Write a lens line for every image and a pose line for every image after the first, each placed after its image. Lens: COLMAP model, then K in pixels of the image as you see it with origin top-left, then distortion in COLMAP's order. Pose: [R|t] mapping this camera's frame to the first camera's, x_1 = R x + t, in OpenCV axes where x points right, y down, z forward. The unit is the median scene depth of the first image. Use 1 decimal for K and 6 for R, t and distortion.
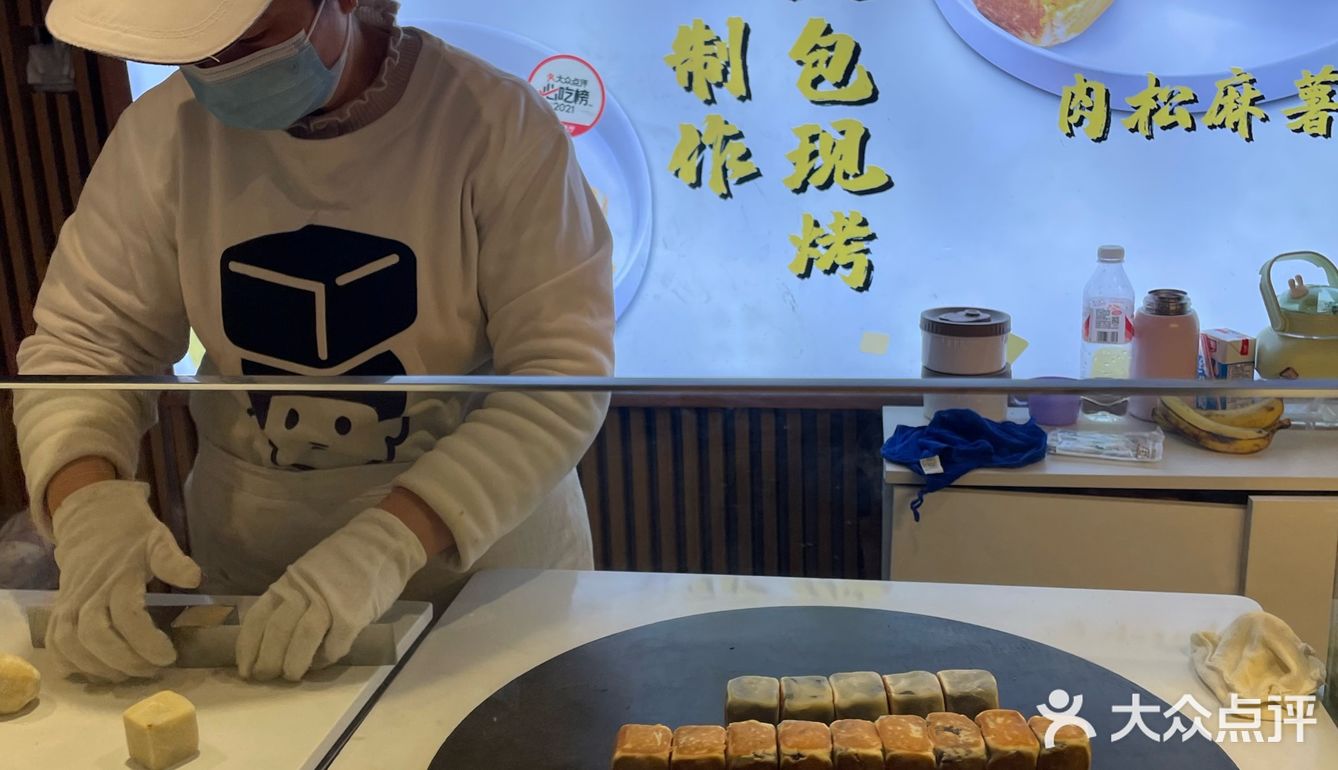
lens RADIAL K [[1268.3, 0, 669.0], [0, 1268.3, 385.0], [0, 0, 1]] dist [-0.004188, -0.005282]
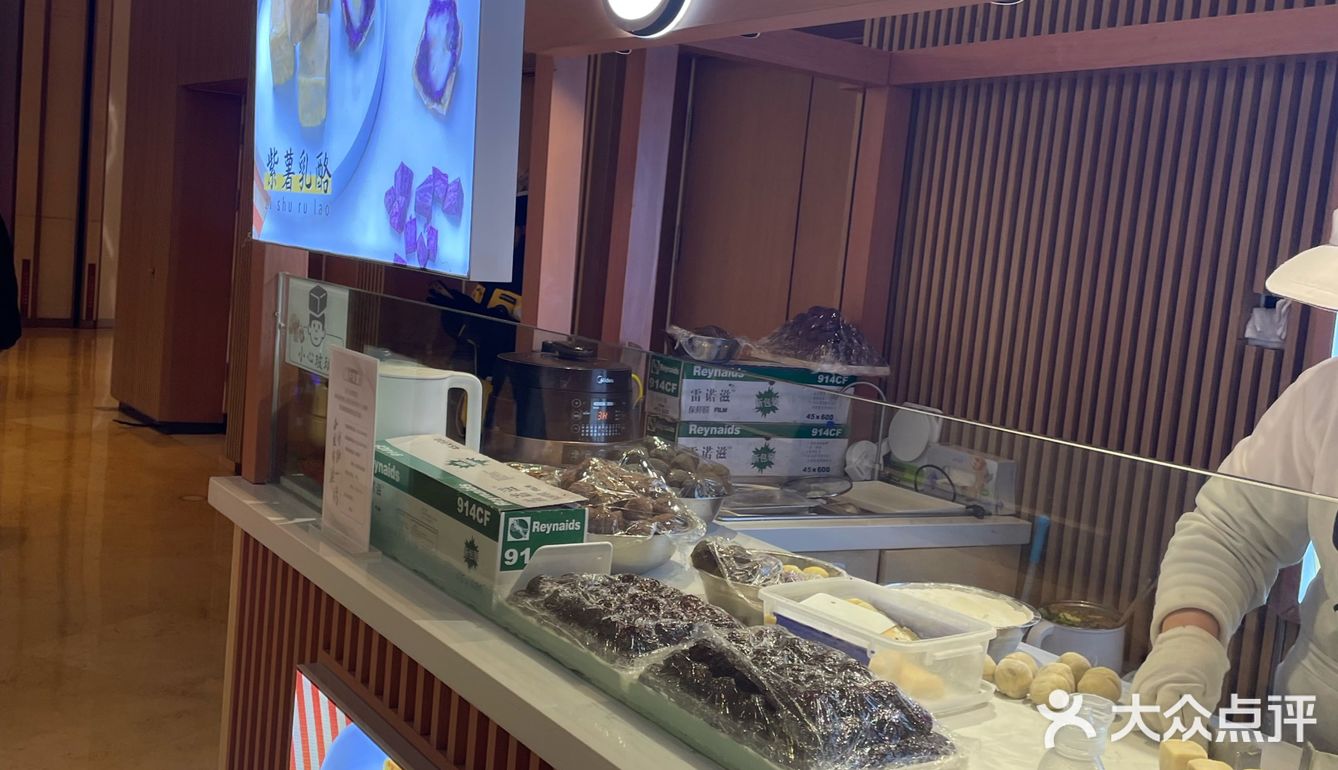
lens RADIAL K [[1268.3, 0, 669.0], [0, 1268.3, 385.0], [0, 0, 1]] dist [-0.004188, -0.005282]
pose [[0.621330, 0.178053, -0.763050, 0.099972], [-0.323956, 0.945082, -0.043259, 0.043159], [0.713443, 0.274073, 0.644890, -0.192505]]
